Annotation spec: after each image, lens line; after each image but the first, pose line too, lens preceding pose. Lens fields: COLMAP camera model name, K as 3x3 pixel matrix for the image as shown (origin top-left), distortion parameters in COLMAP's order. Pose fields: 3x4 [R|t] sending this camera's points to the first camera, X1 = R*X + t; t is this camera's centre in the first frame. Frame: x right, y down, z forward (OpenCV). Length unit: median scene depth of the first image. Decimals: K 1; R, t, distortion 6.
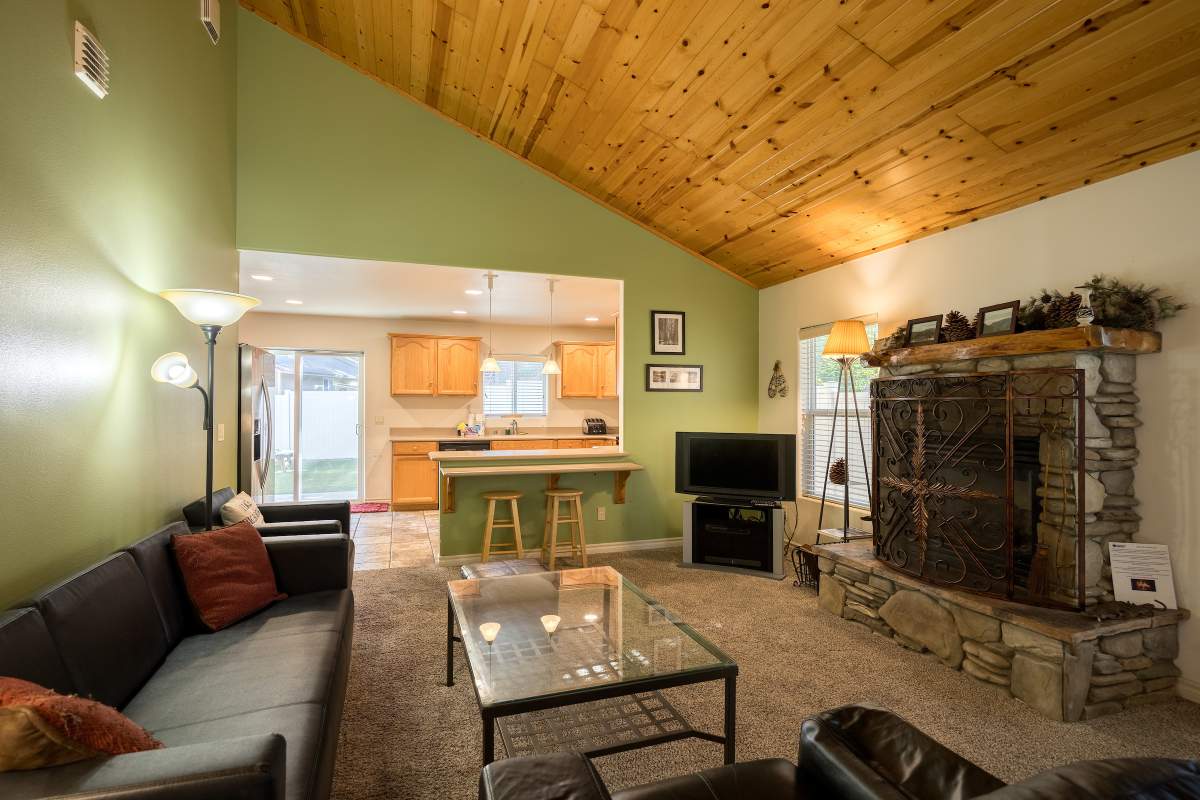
lens RADIAL K [[613.8, 0, 636.9], [0, 613.8, 405.7], [0, 0, 1]] dist [0.016280, 0.000437]
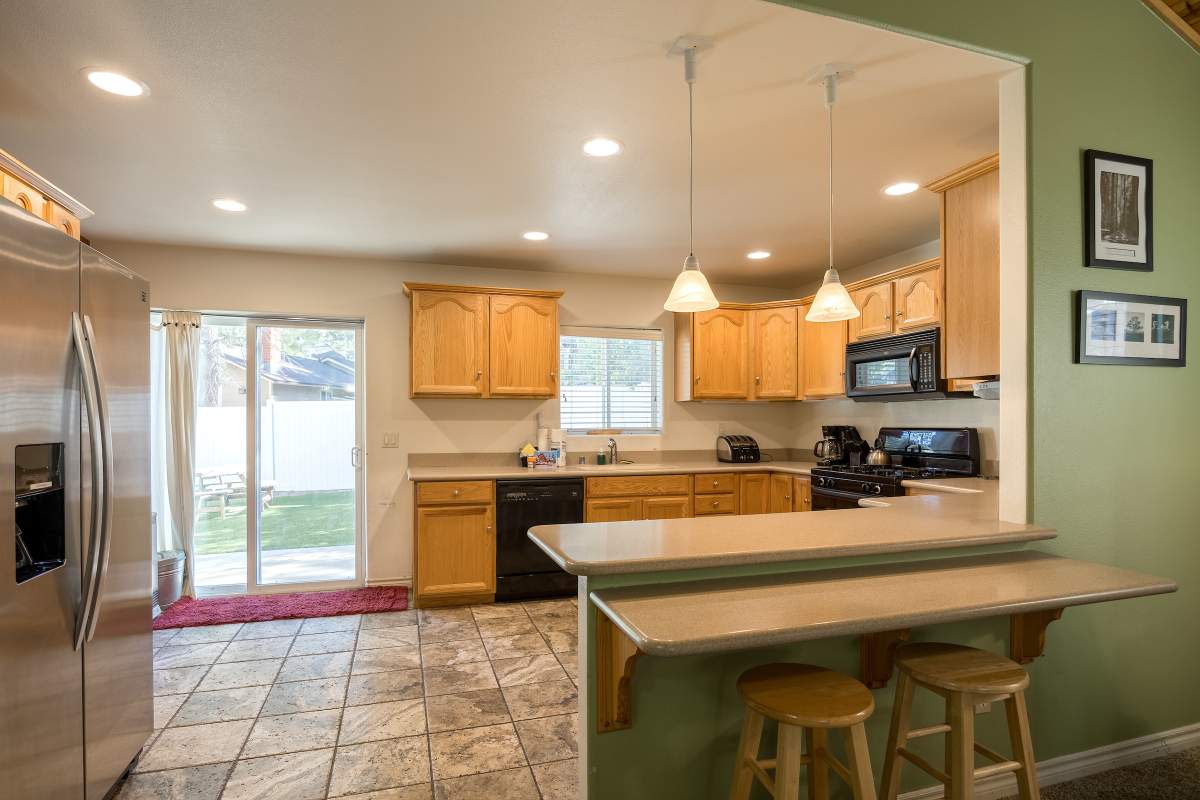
lens RADIAL K [[633.9, 0, 602.9], [0, 633.9, 423.9], [0, 0, 1]] dist [-0.002055, -0.000220]
pose [[0.997472, -0.007820, -0.070631, -0.223949], [0.008122, 0.999959, 0.003985, 0.008904], [0.070597, -0.004549, 0.997495, 0.533415]]
